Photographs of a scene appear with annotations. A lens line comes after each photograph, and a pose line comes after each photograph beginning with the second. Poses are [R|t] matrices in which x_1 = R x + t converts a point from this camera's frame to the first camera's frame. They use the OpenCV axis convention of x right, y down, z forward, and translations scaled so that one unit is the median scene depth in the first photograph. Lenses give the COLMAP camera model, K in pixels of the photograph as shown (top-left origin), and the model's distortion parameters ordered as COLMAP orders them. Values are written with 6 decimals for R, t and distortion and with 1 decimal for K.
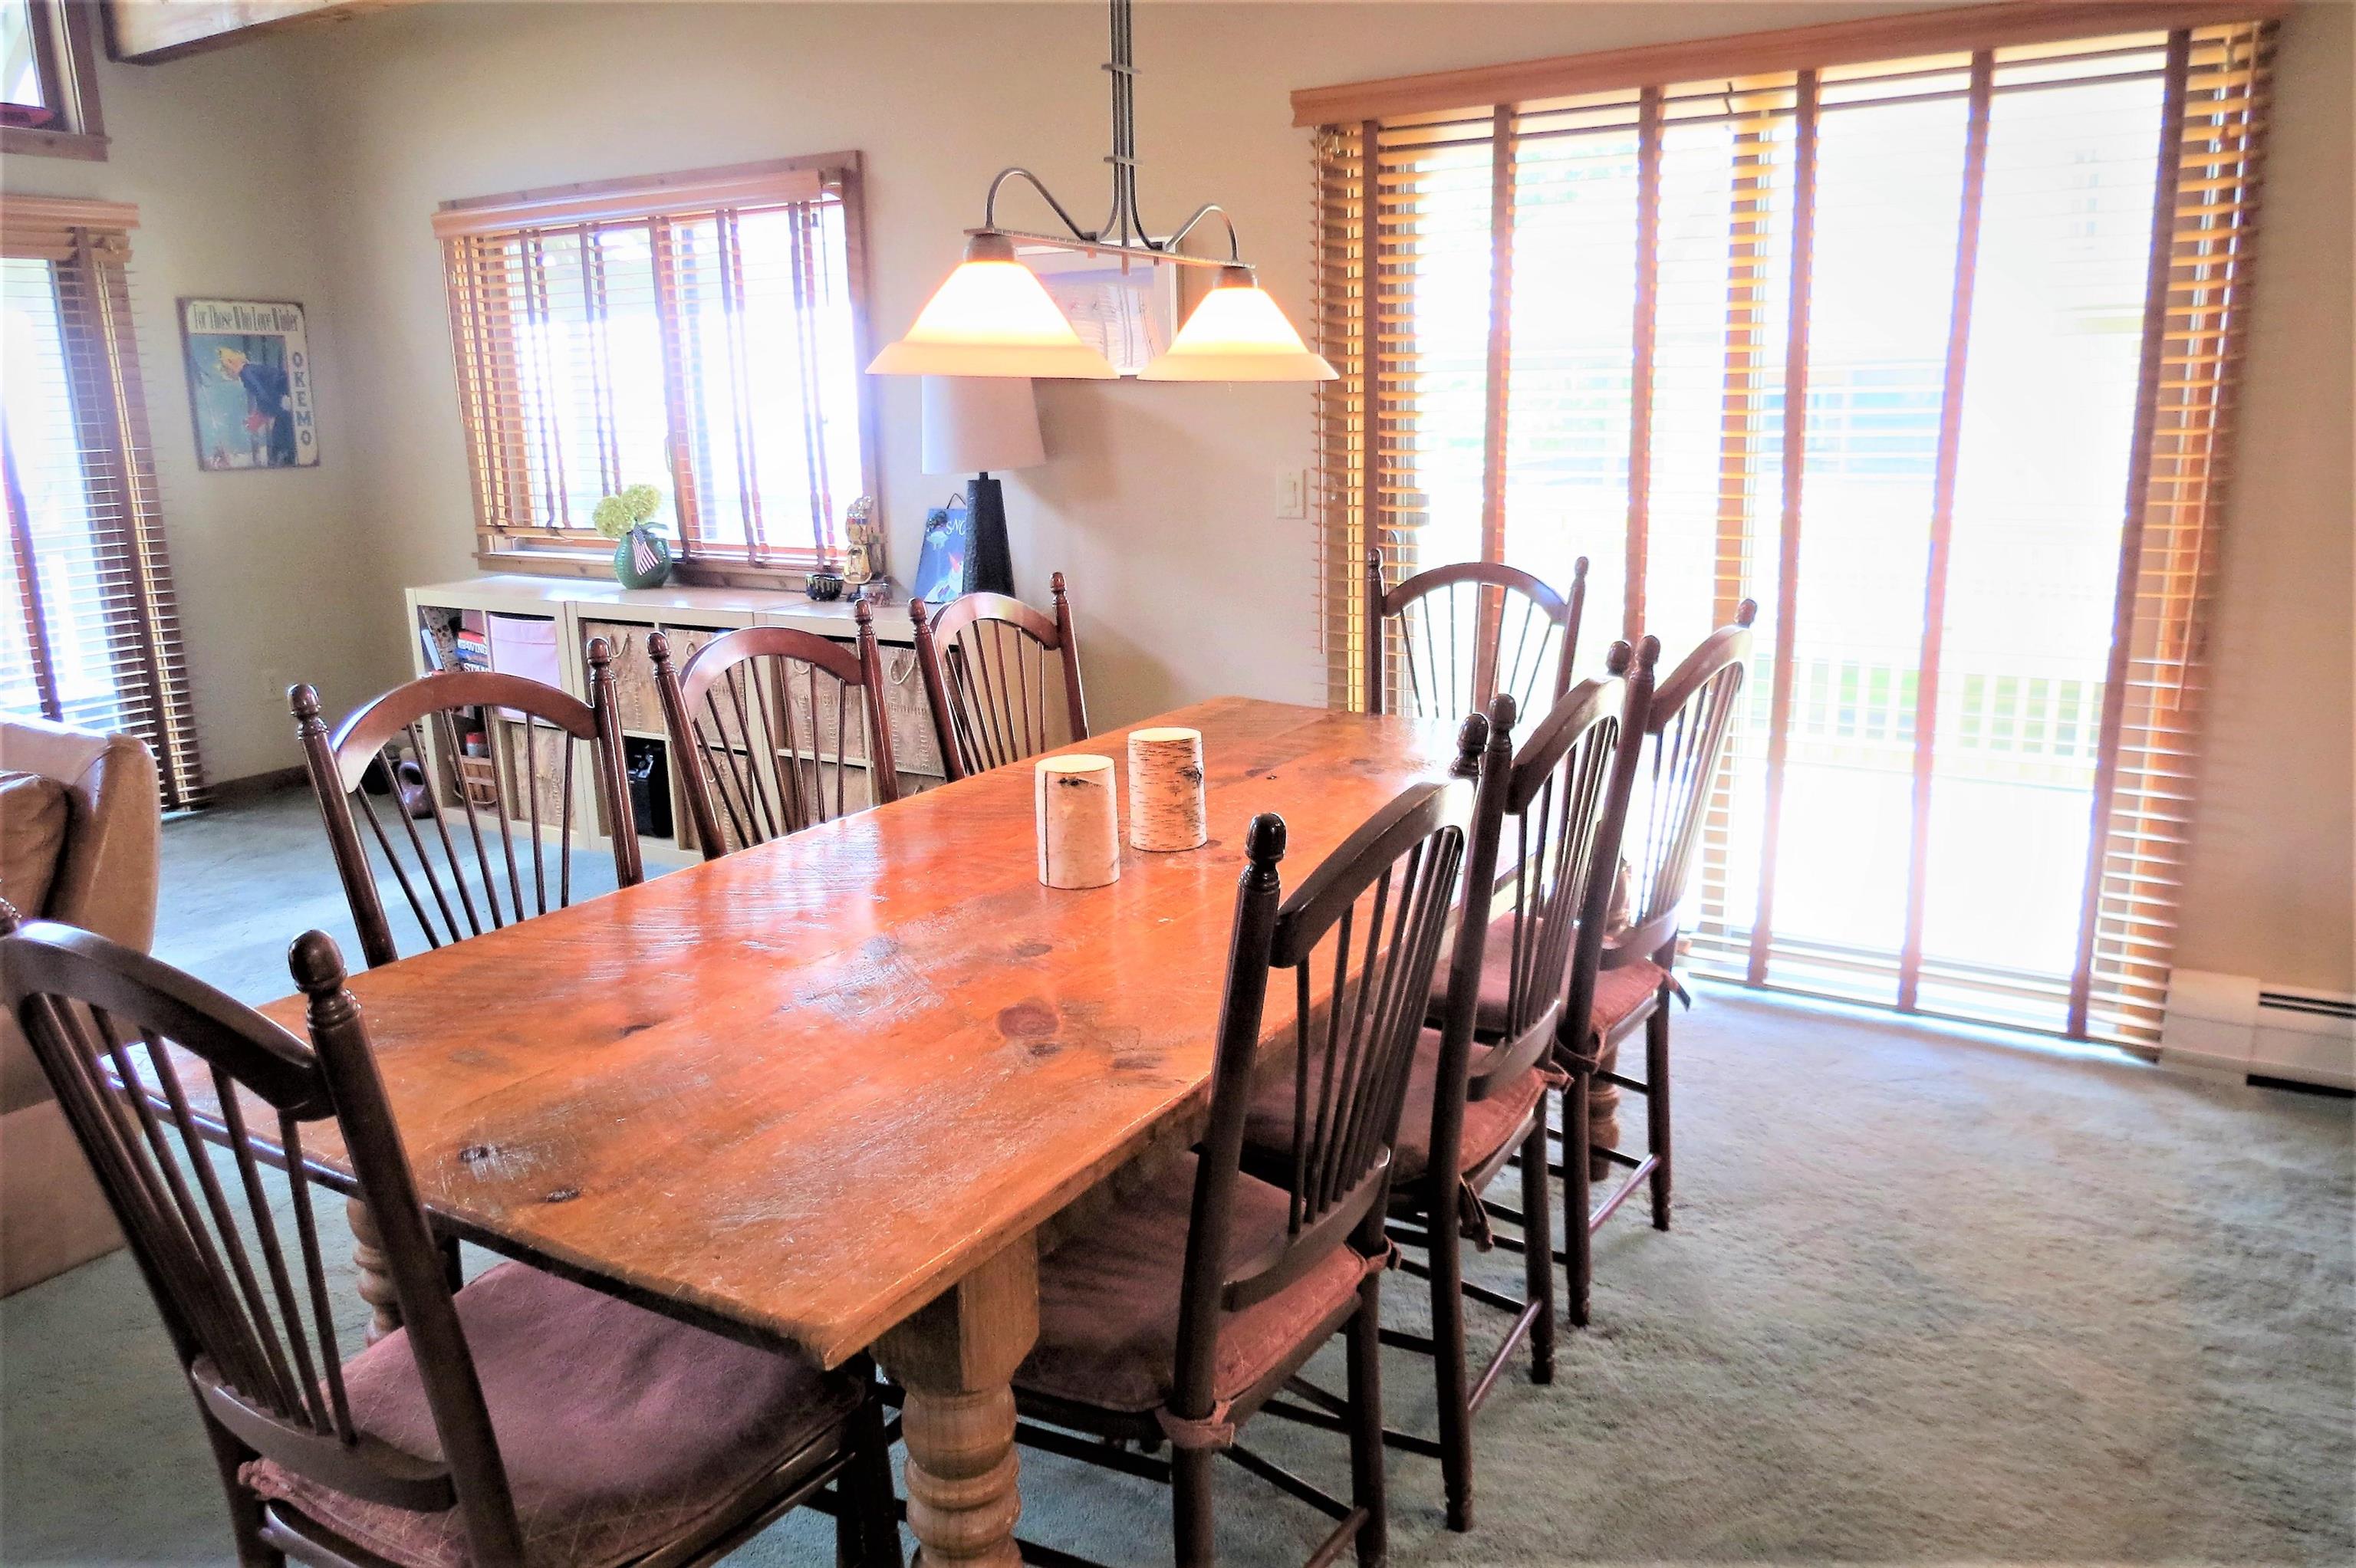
lens RADIAL K [[1660.9, 0, 1178.0], [0, 1660.9, 784.0], [0, 0, 1]] dist [-0.052635, 0.030093]
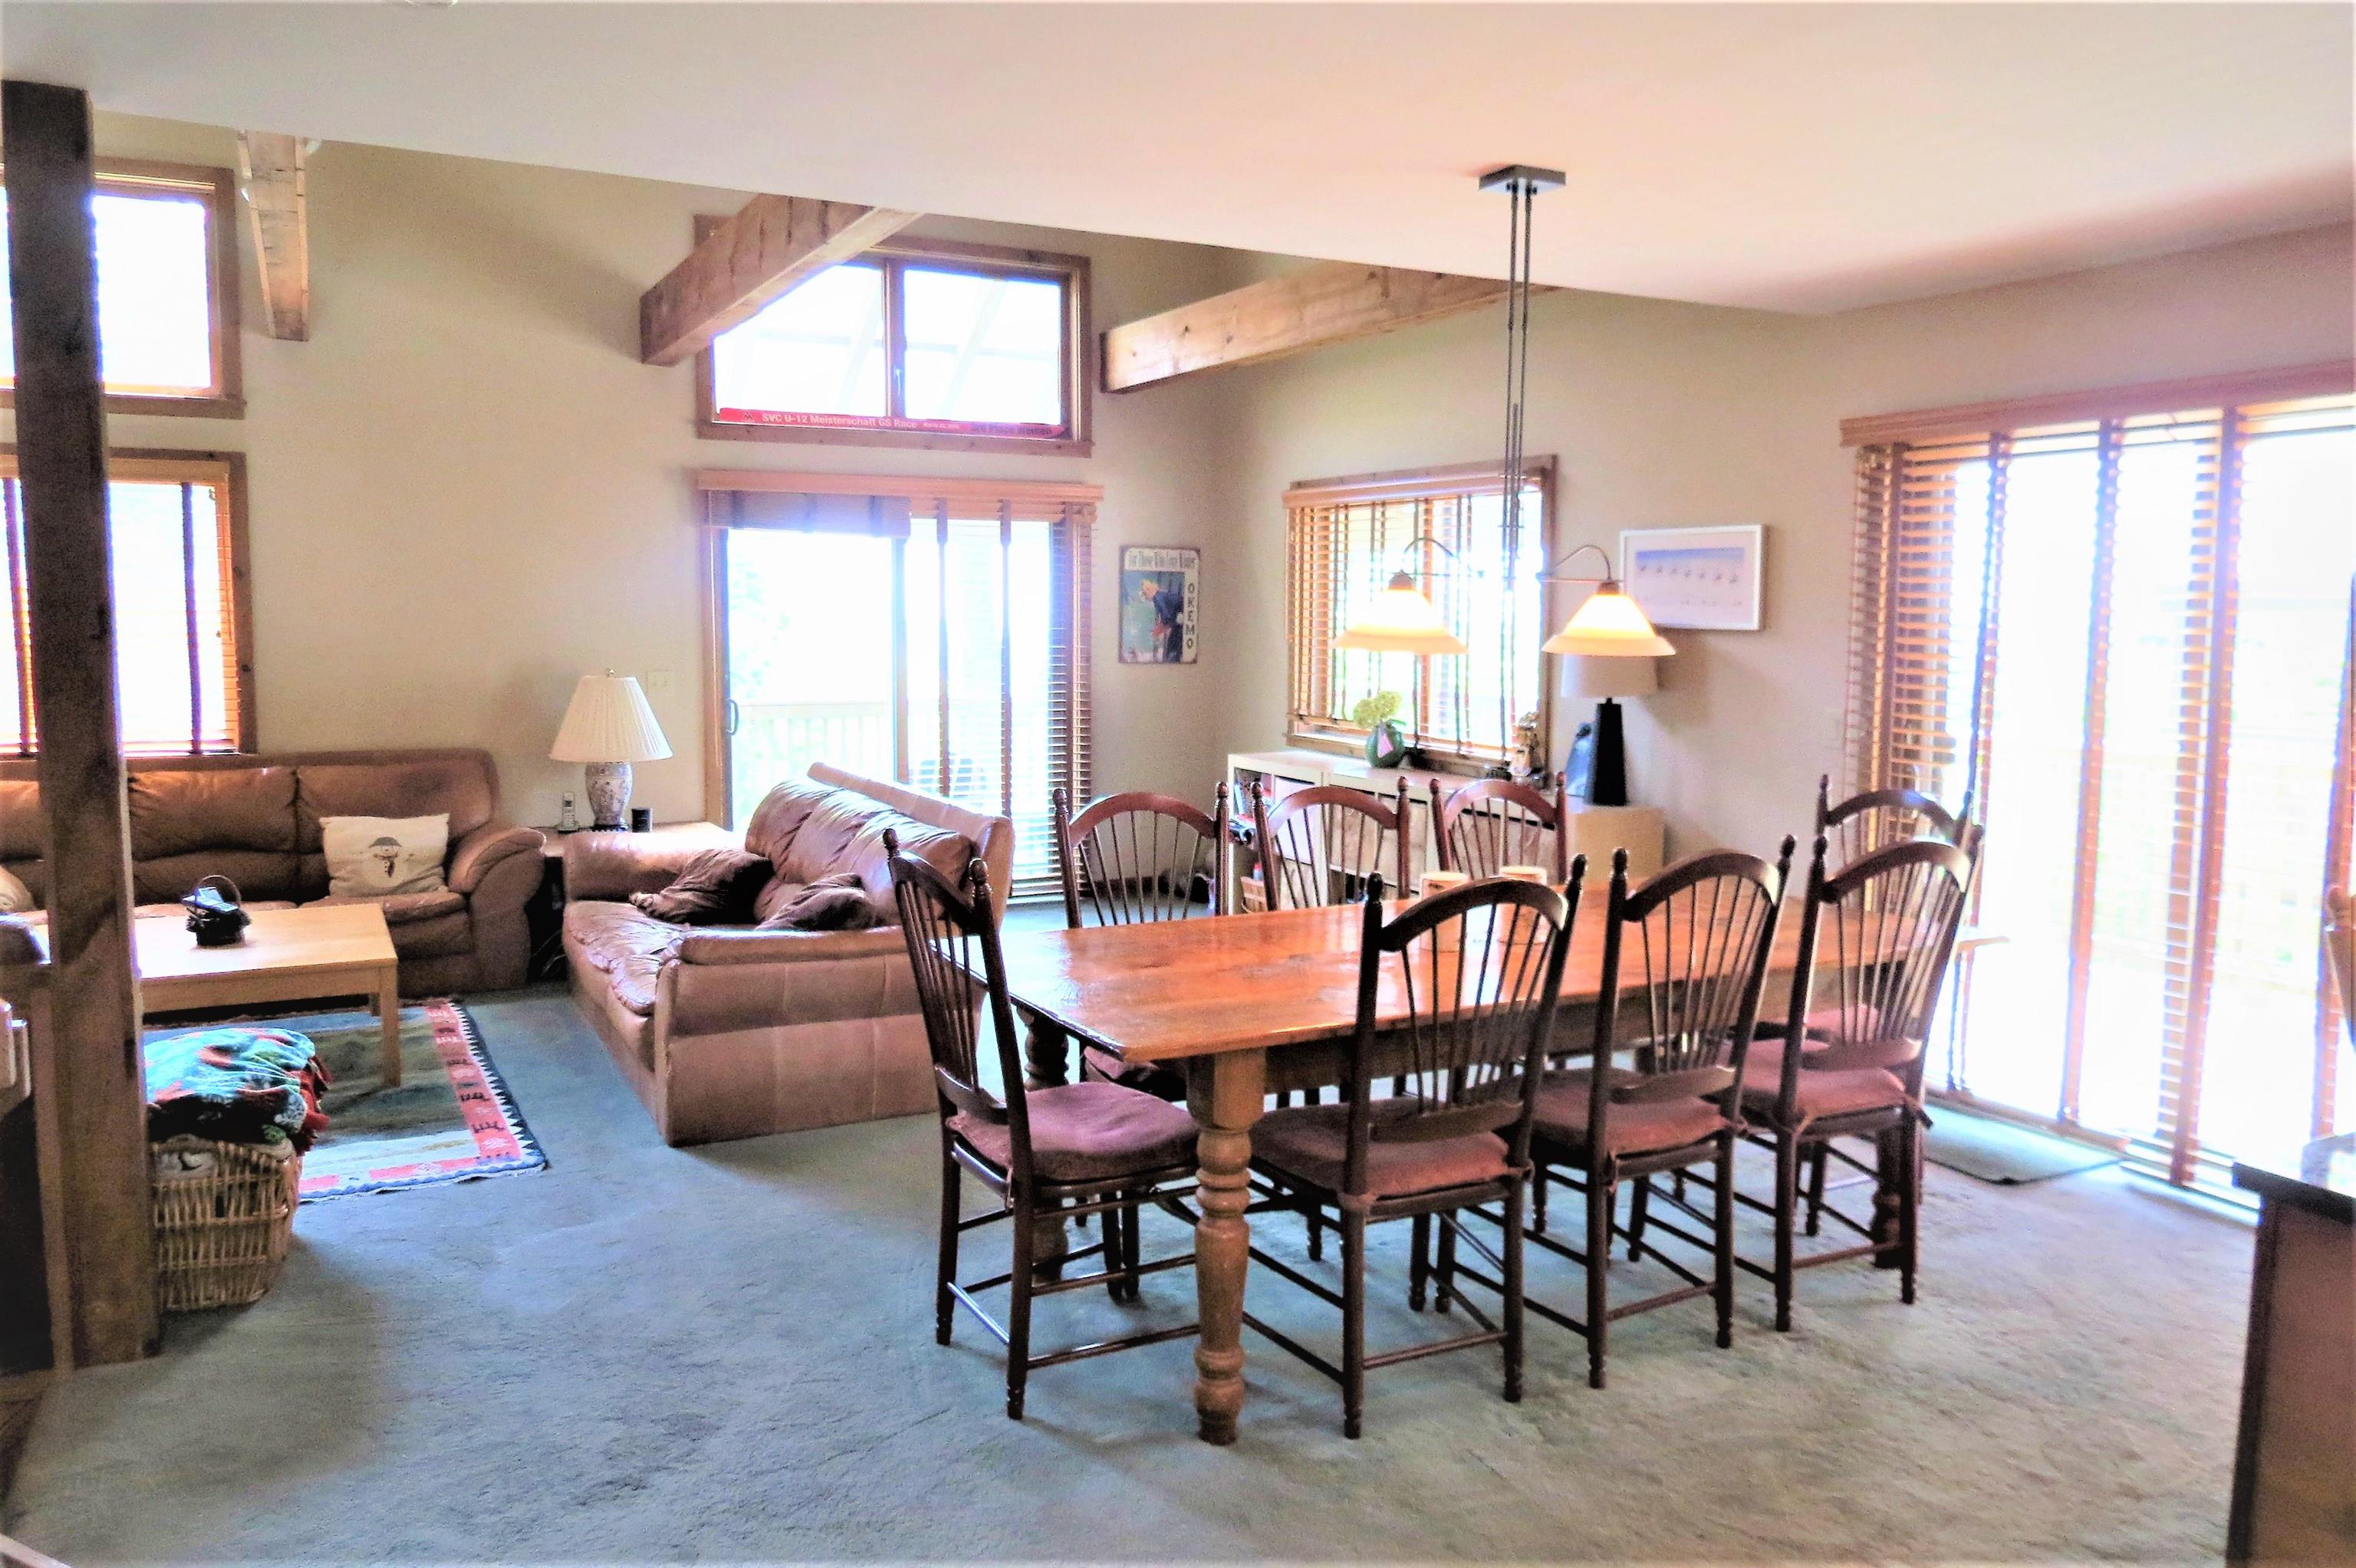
lens RADIAL K [[1660.9, 0, 1178.0], [0, 1660.9, 784.0], [0, 0, 1]] dist [-0.052635, 0.030093]
pose [[0.855718, 0.080885, -0.511082, 0.228563], [-0.142060, 0.986478, -0.081734, 0.029016], [0.497560, 0.142546, 0.855637, -0.237878]]
